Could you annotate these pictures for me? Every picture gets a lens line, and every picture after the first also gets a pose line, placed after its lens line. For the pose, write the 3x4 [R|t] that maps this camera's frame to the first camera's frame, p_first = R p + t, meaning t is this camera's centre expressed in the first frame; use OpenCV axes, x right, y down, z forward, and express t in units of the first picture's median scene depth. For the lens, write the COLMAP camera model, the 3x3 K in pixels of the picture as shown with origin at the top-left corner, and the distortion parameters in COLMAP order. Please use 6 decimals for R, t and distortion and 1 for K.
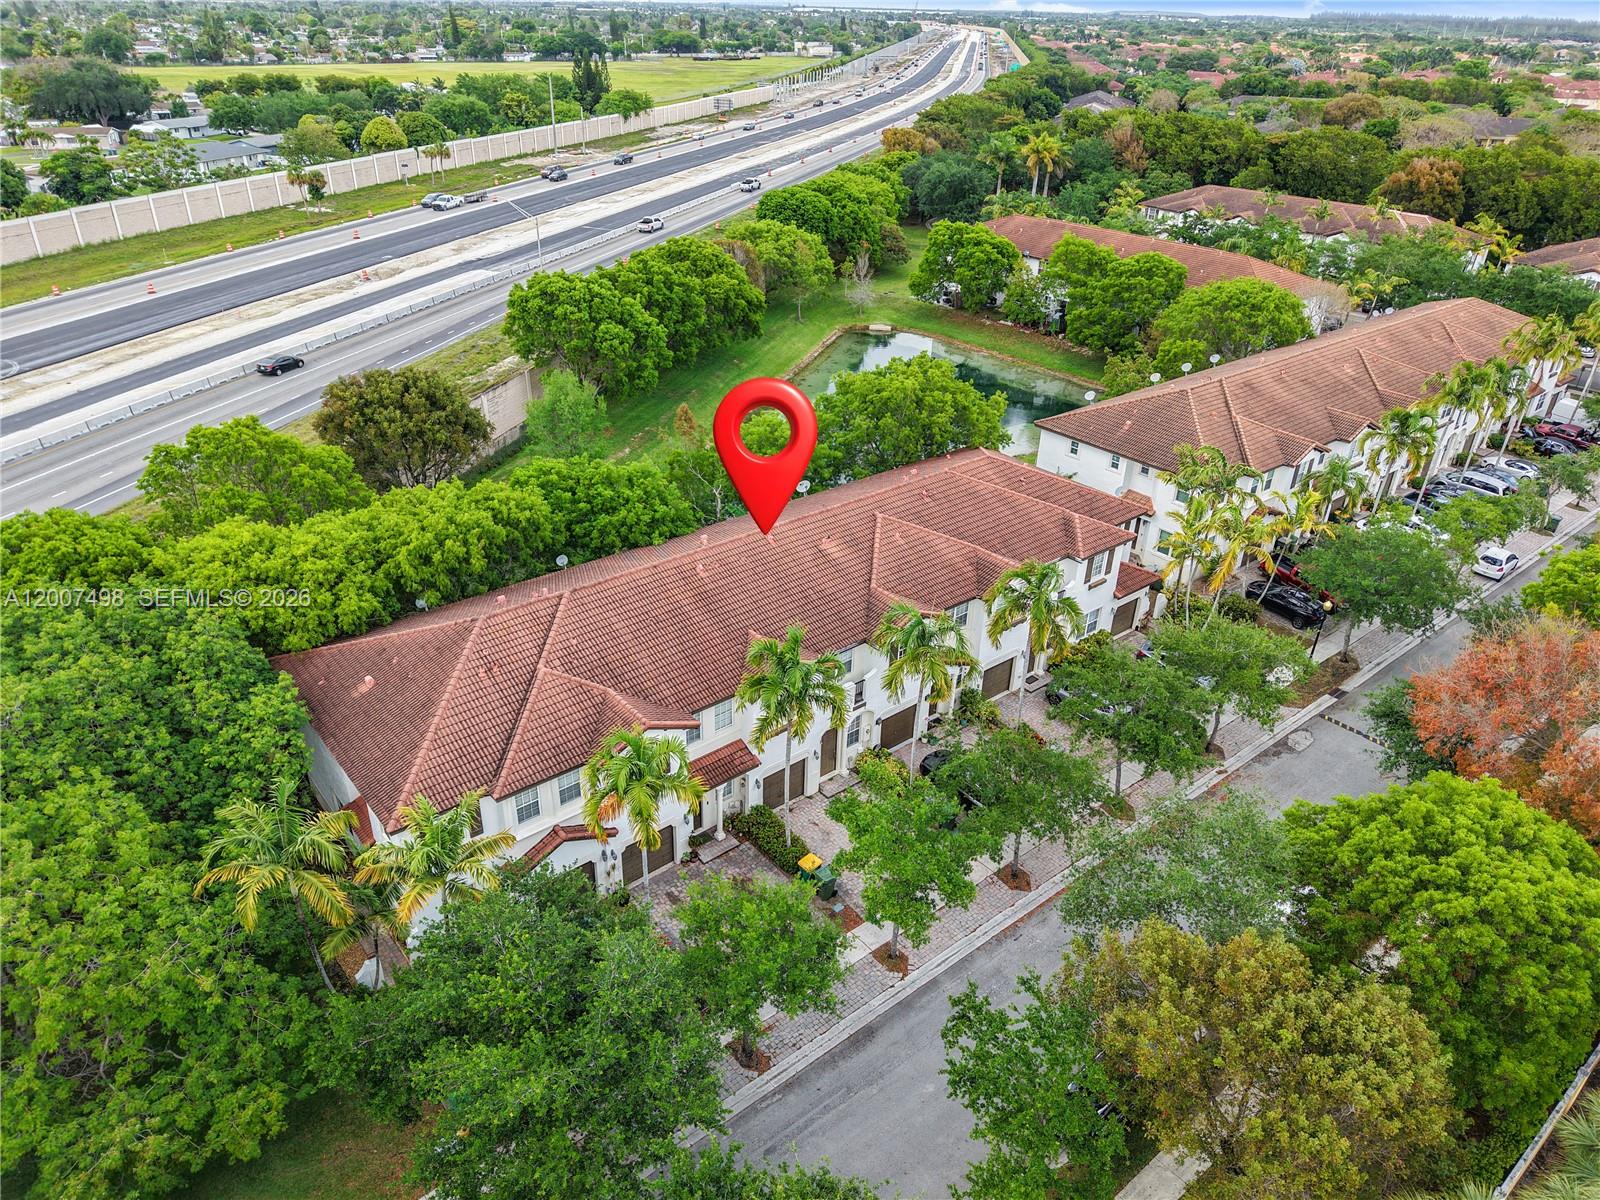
lens RADIAL K [[1053.5, 0, 800.0], [0, 1053.5, 600.0], [0, 0, 1]] dist [0.038933, -0.067825]
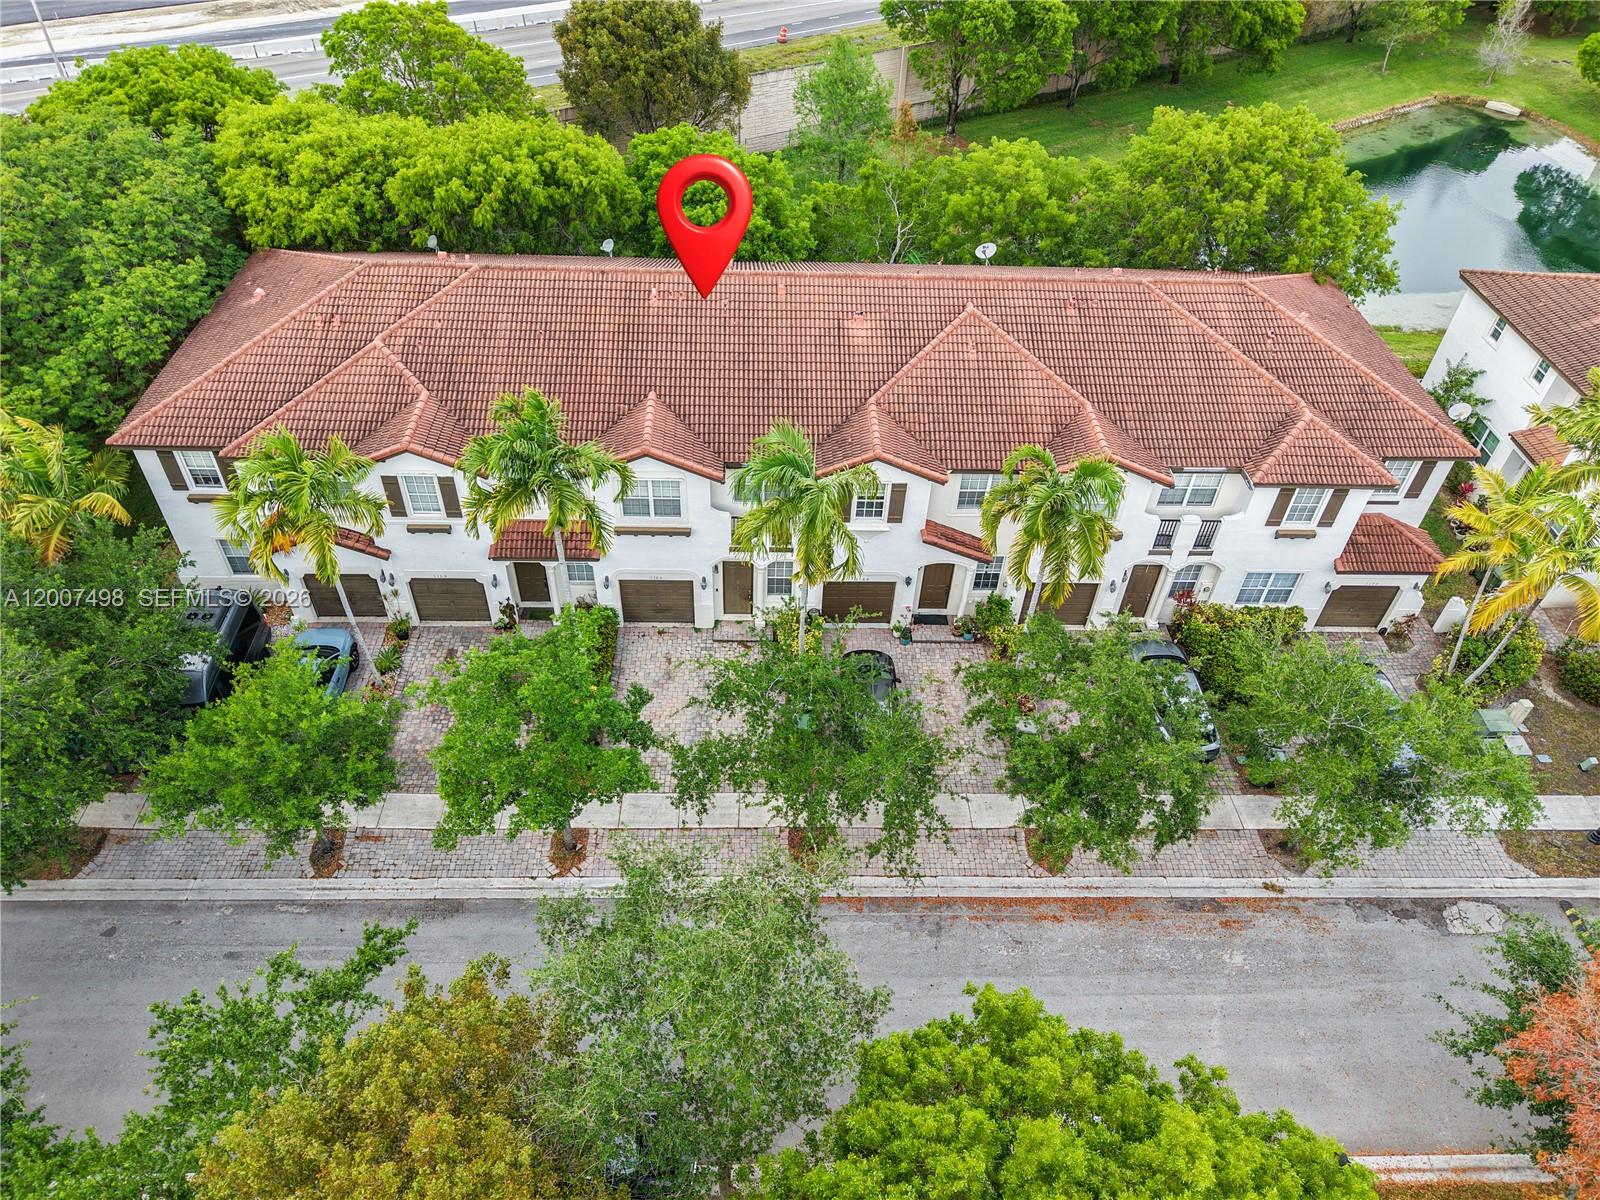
lens RADIAL K [[1053.5, 0, 800.0], [0, 1053.5, 600.0], [0, 0, 1]] dist [0.038933, -0.067825]
pose [[0.791691, 0.422877, -0.440909, 0.348234], [-0.311736, 0.900312, 0.303742, -0.079888], [0.525401, -0.103023, 0.844595, 0.328956]]
